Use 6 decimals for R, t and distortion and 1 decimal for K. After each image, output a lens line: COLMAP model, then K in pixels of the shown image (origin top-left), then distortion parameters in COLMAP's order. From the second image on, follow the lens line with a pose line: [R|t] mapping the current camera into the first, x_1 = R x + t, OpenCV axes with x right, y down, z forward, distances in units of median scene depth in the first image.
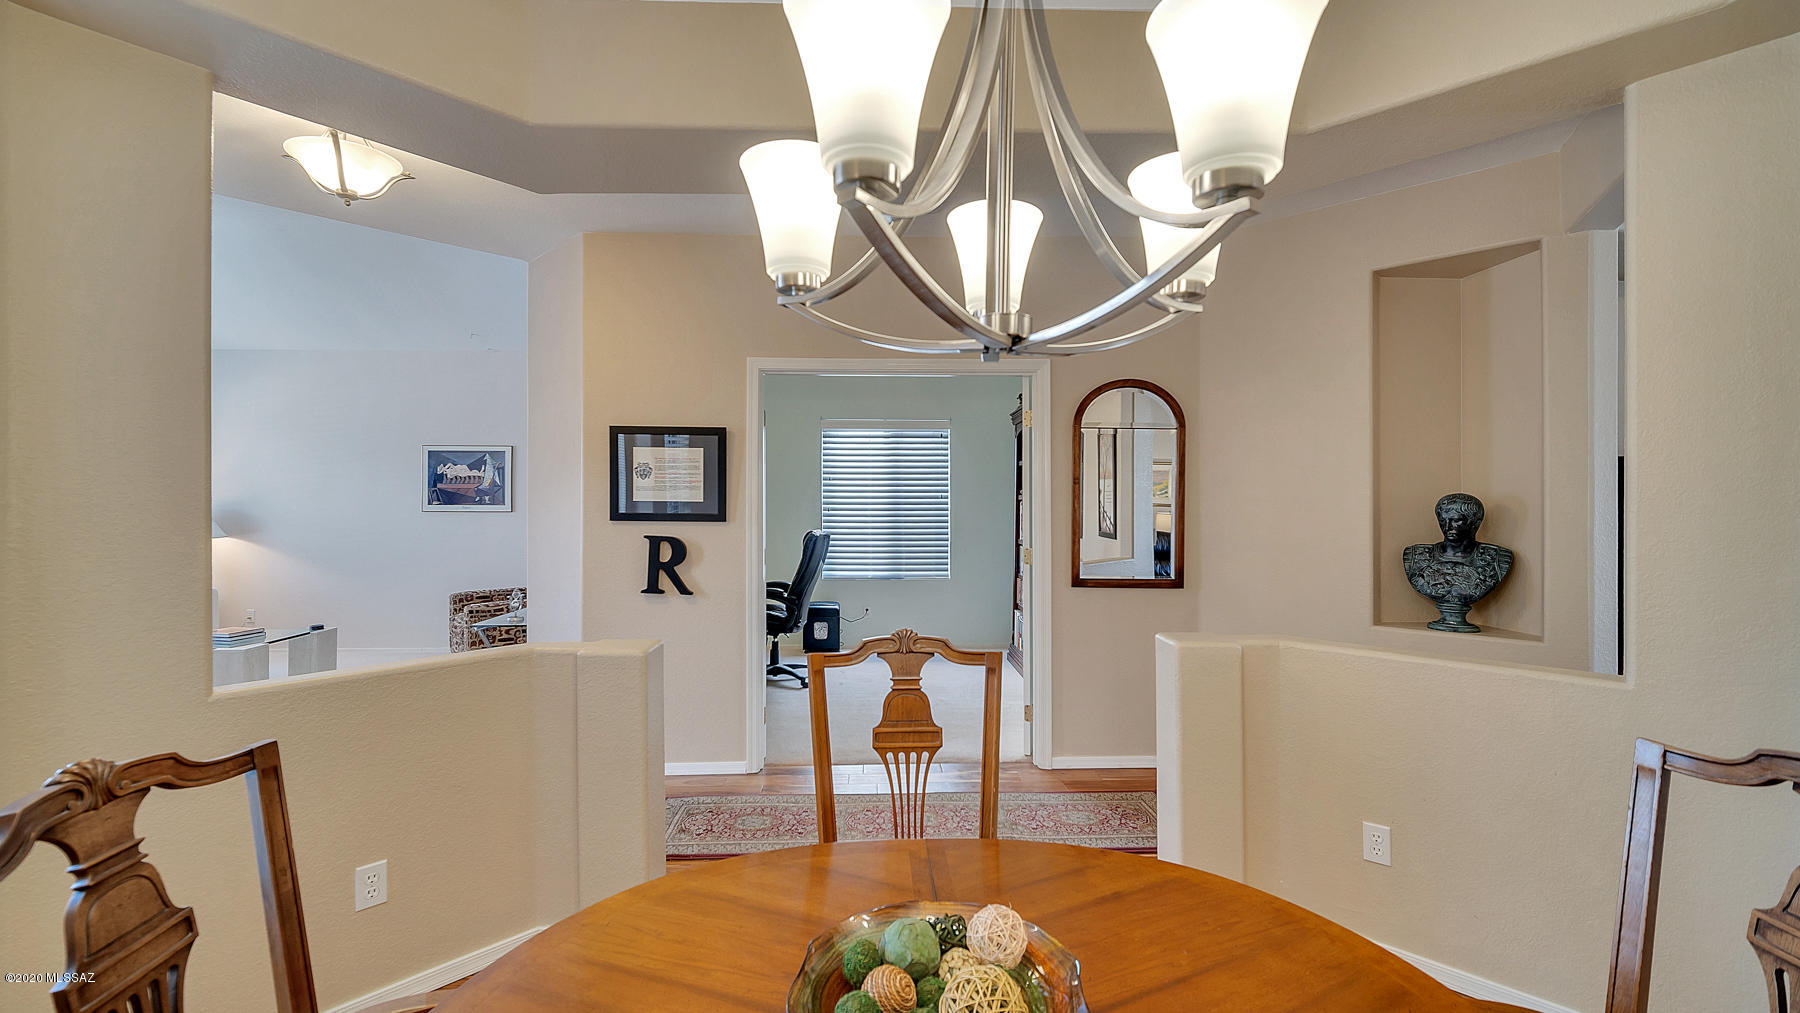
lens RADIAL K [[738.0, 0, 892.2], [0, 738.0, 502.7], [0, 0, 1]] dist [0.001649, 0.000217]
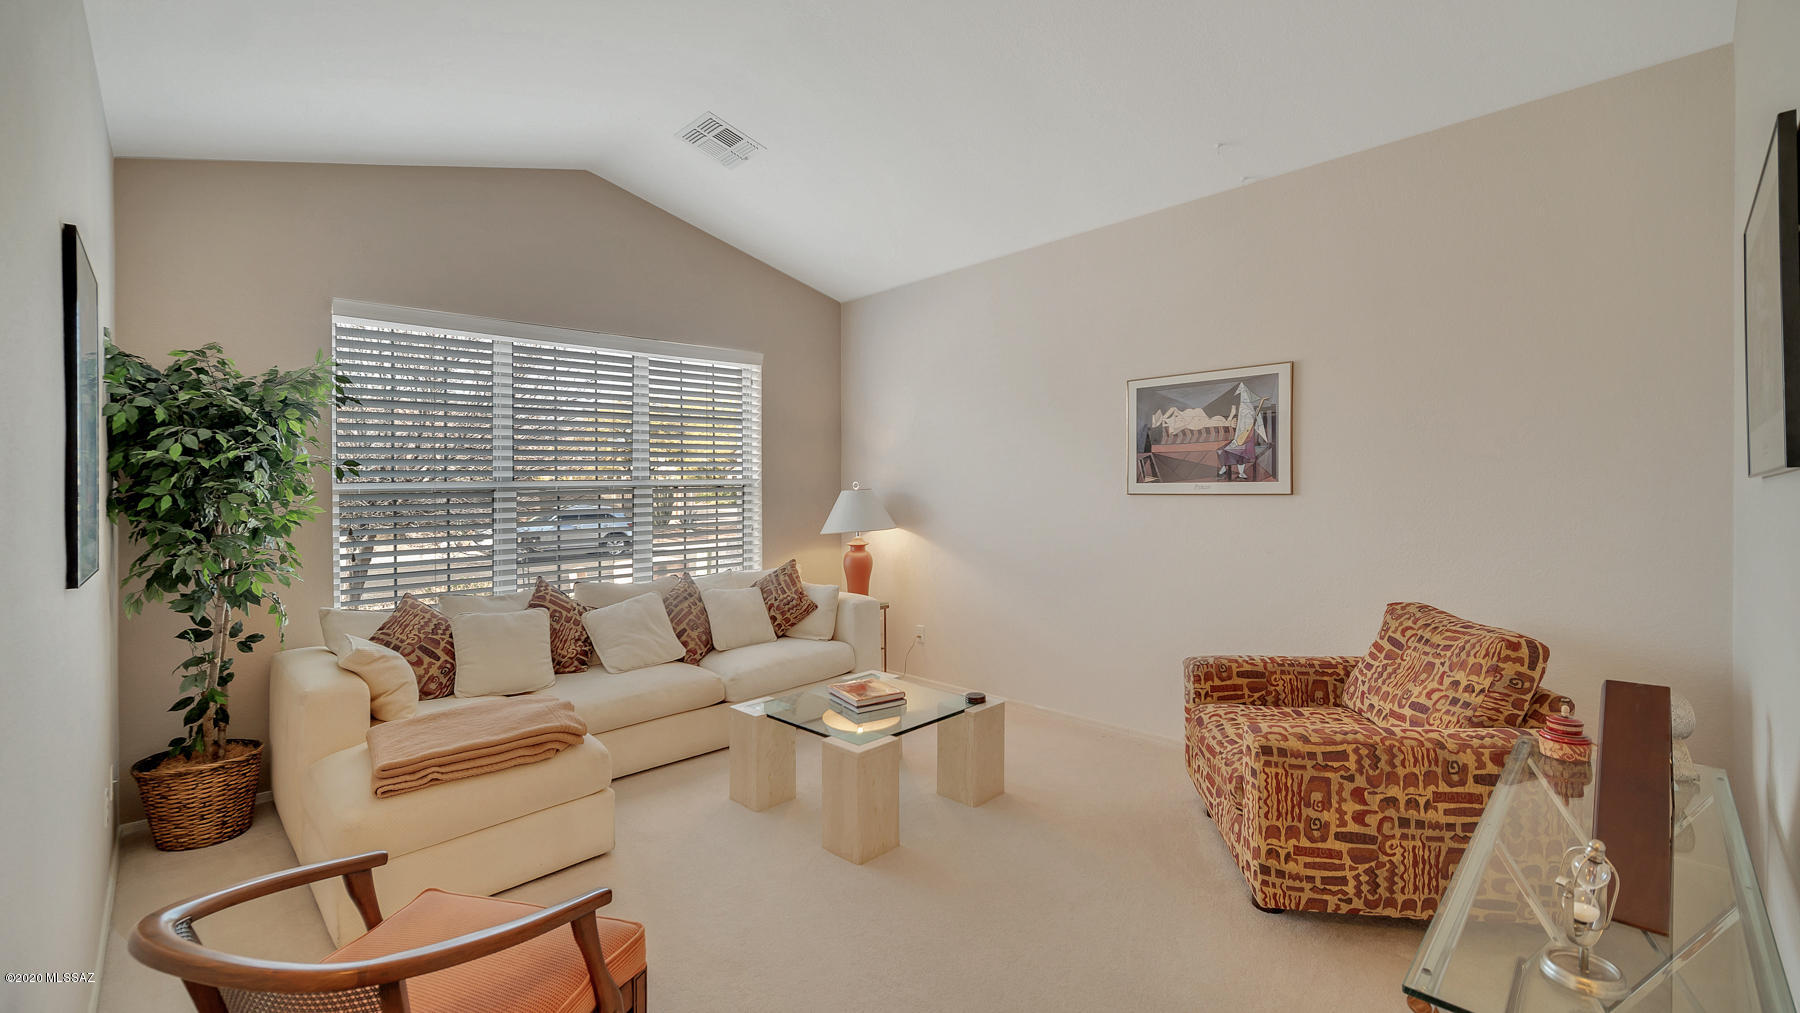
lens RADIAL K [[738.0, 0, 892.2], [0, 738.0, 502.7], [0, 0, 1]] dist [0.001649, 0.000217]
pose [[0.671196, 0.007980, -0.741237, -0.329078], [0.011170, 0.999720, 0.020877, 0.004310], [0.741196, -0.022292, 0.670919, 0.470406]]
